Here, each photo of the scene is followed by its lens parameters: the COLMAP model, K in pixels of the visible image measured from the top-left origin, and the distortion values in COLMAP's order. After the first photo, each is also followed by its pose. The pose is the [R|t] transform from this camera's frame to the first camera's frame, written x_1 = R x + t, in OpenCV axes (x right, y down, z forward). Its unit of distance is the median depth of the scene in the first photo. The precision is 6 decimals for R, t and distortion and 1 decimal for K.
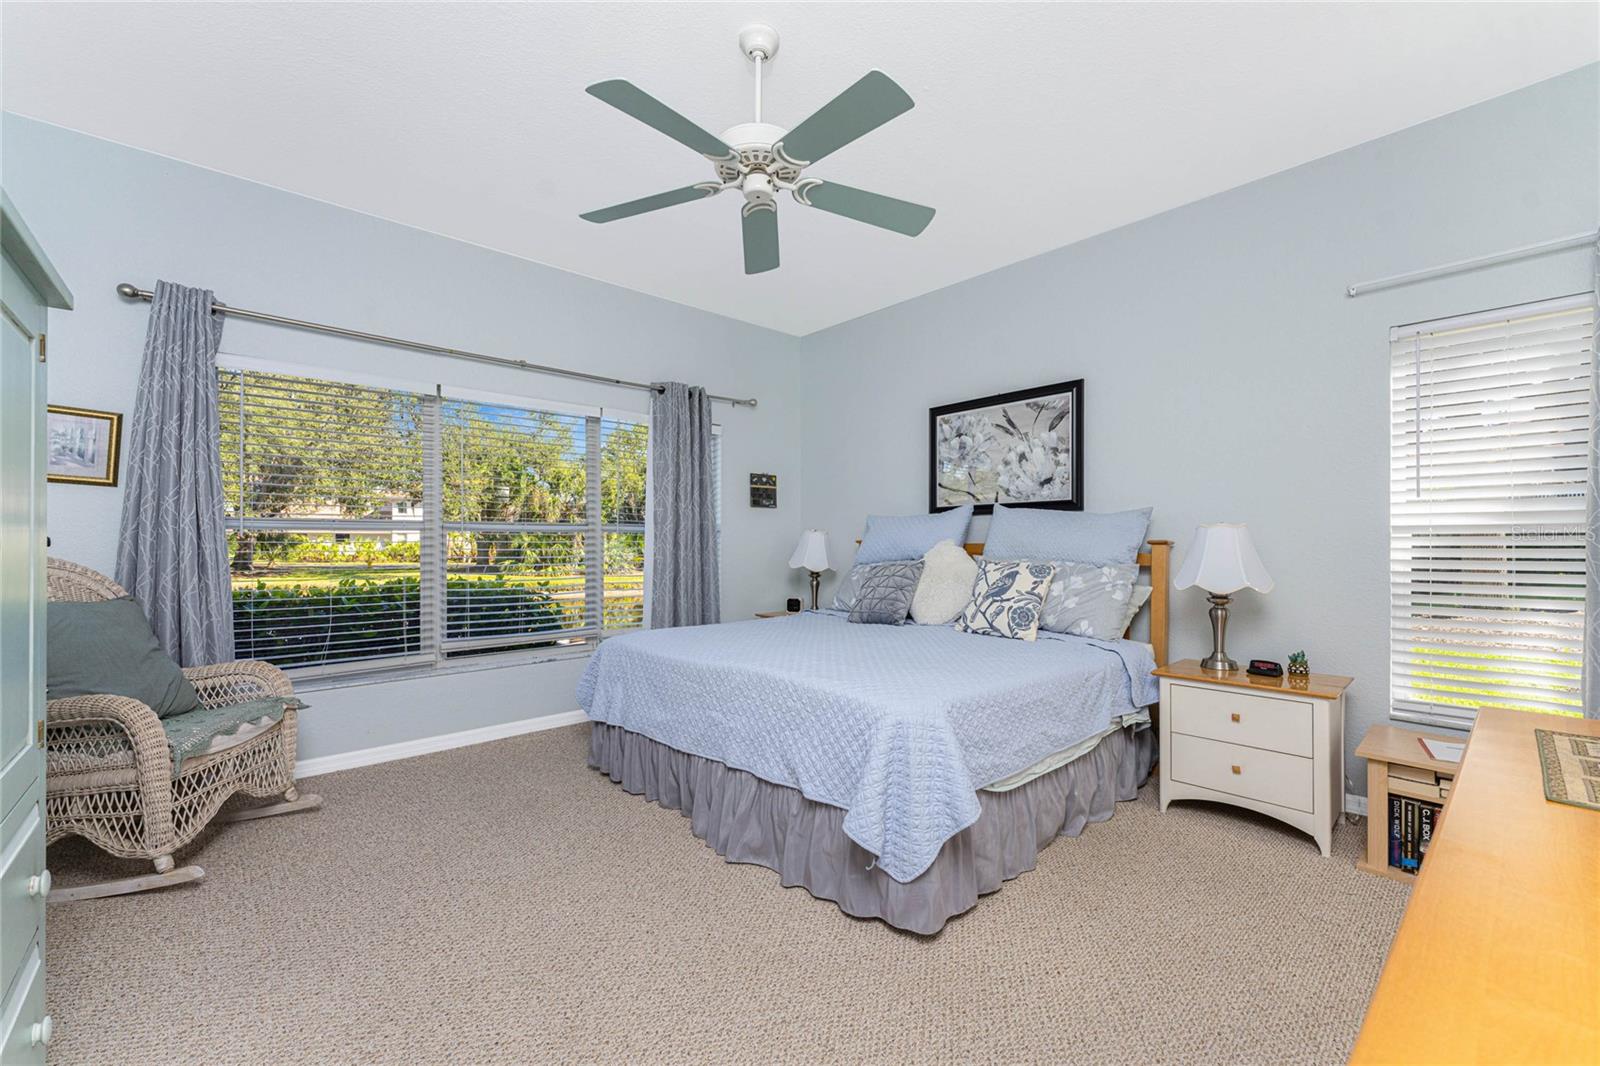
lens RADIAL K [[657.4, 0, 809.6], [0, 657.4, 542.0], [0, 0, 1]] dist [0.001816, -0.001313]
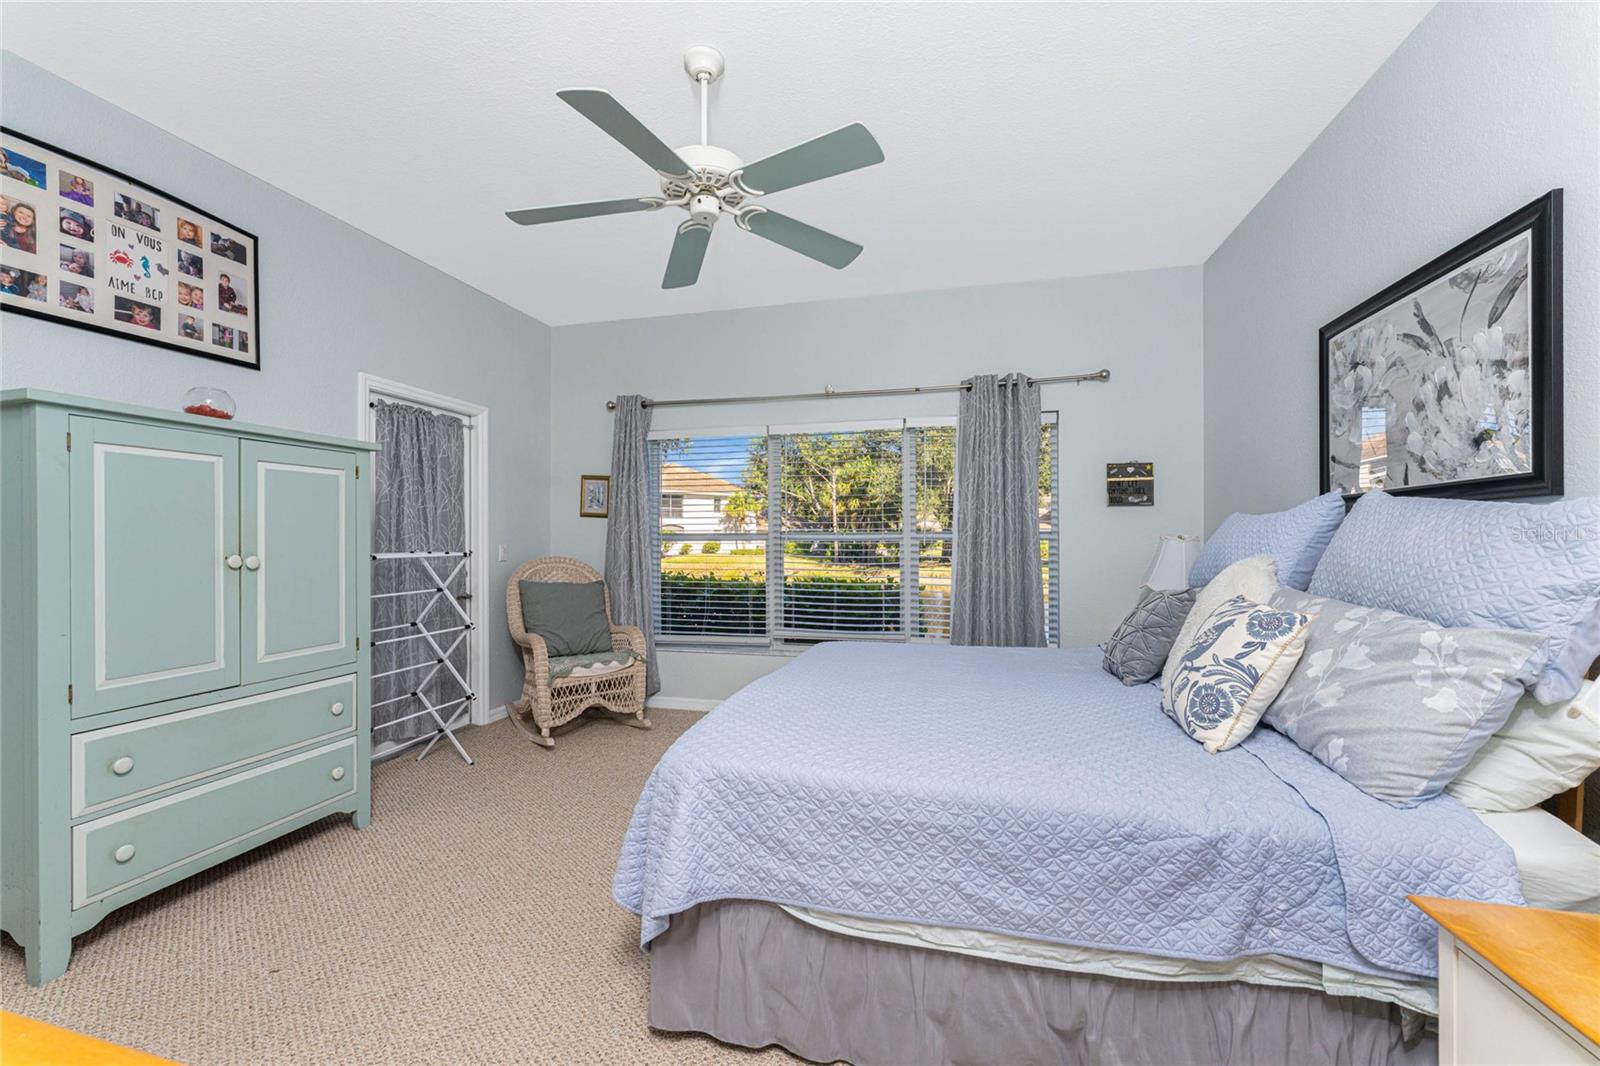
lens RADIAL K [[657.4, 0, 790.4], [0, 657.4, 535.7], [0, 0, 1]] dist [0.001816, -0.001313]
pose [[0.535872, -0.004786, -0.844286, 0.476100], [0.001811, 0.999988, -0.004519, -0.019548], [0.844297, 0.000892, 0.535874, 0.325167]]
